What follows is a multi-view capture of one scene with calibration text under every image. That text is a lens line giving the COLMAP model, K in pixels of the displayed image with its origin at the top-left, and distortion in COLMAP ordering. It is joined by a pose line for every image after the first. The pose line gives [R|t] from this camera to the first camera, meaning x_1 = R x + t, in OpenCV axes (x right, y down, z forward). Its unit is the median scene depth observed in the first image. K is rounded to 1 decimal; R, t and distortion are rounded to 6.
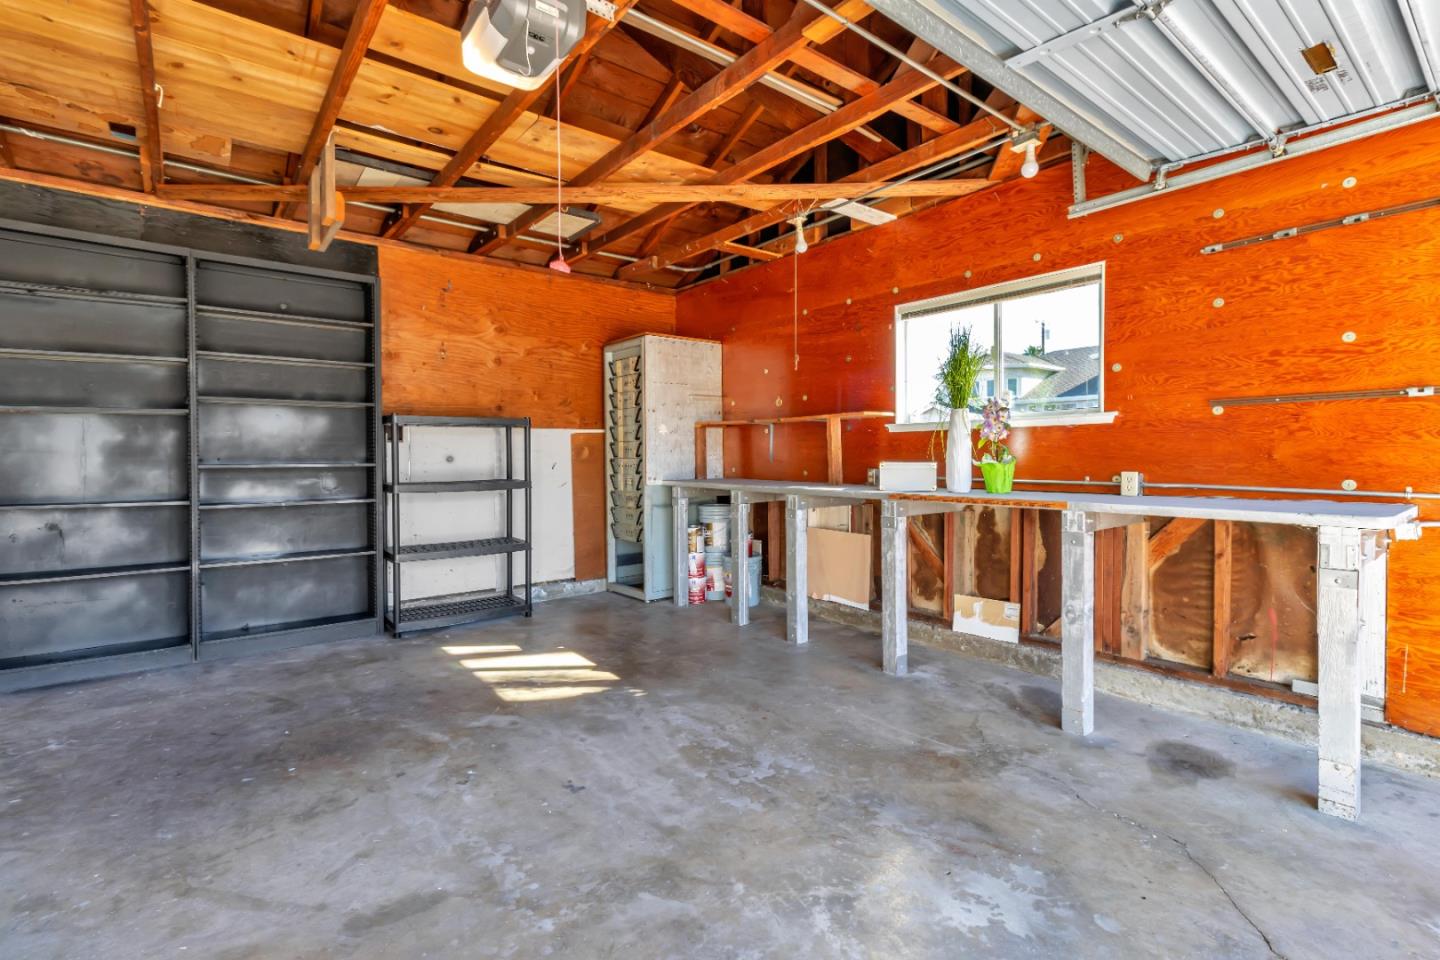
lens RADIAL K [[640.3, 0, 716.7], [0, 640.3, 473.7], [0, 0, 1]] dist [0.001267, 0.001635]
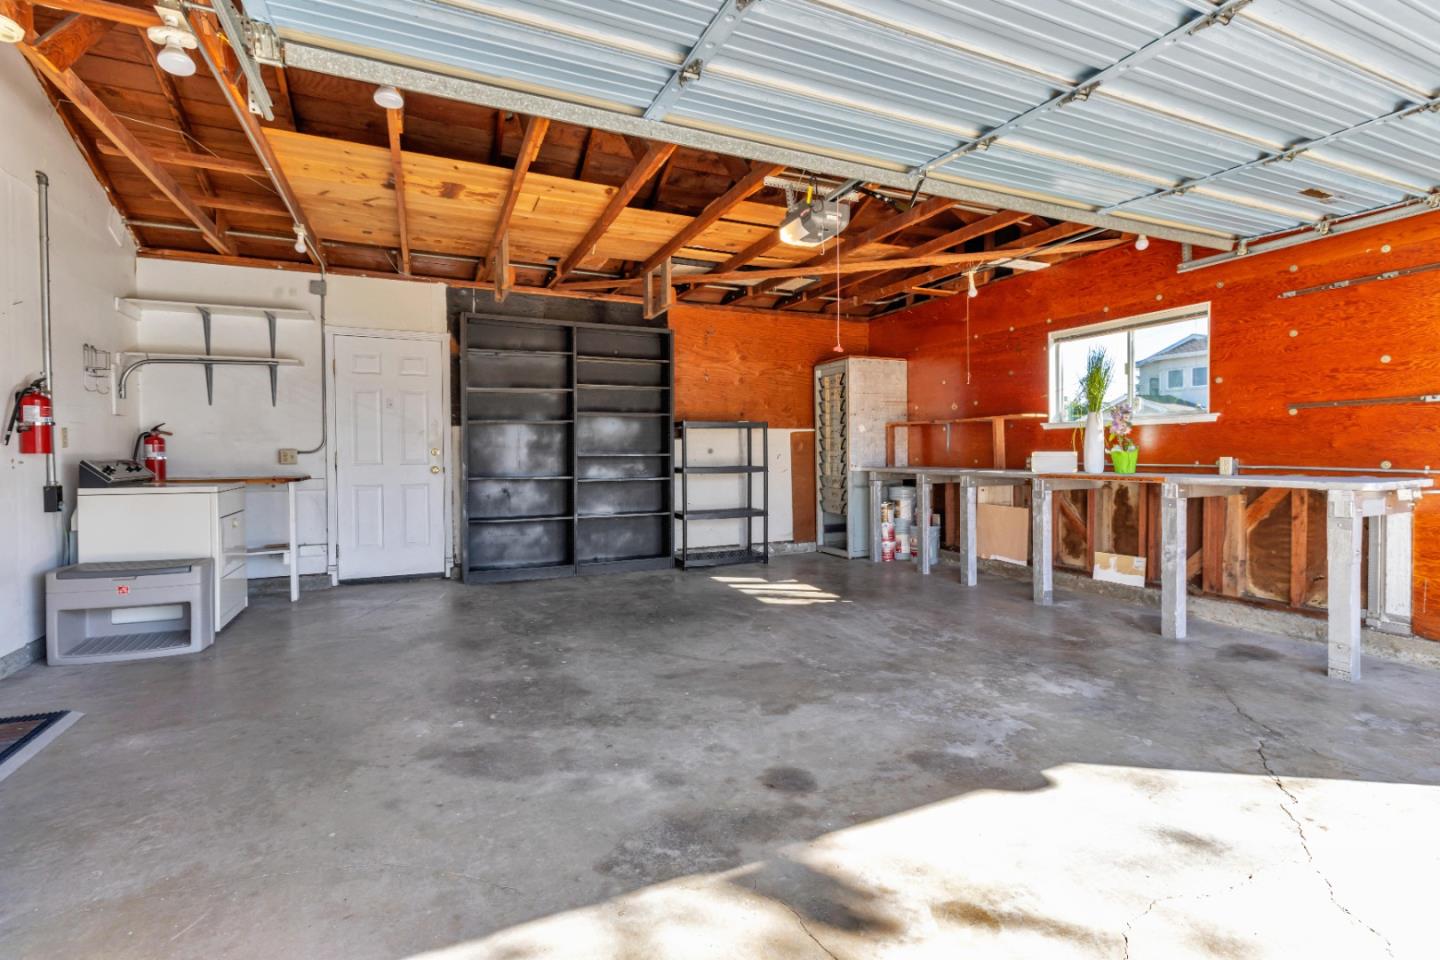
lens RADIAL K [[640.3, 0, 732.5], [0, 640.3, 467.8], [0, 0, 1]] dist [0.001267, 0.001635]
pose [[0.972736, 0.003079, -0.231894, -0.054635], [-0.003953, 0.999987, -0.003308, 0.025077], [0.231881, 0.004135, 0.972735, -0.509310]]
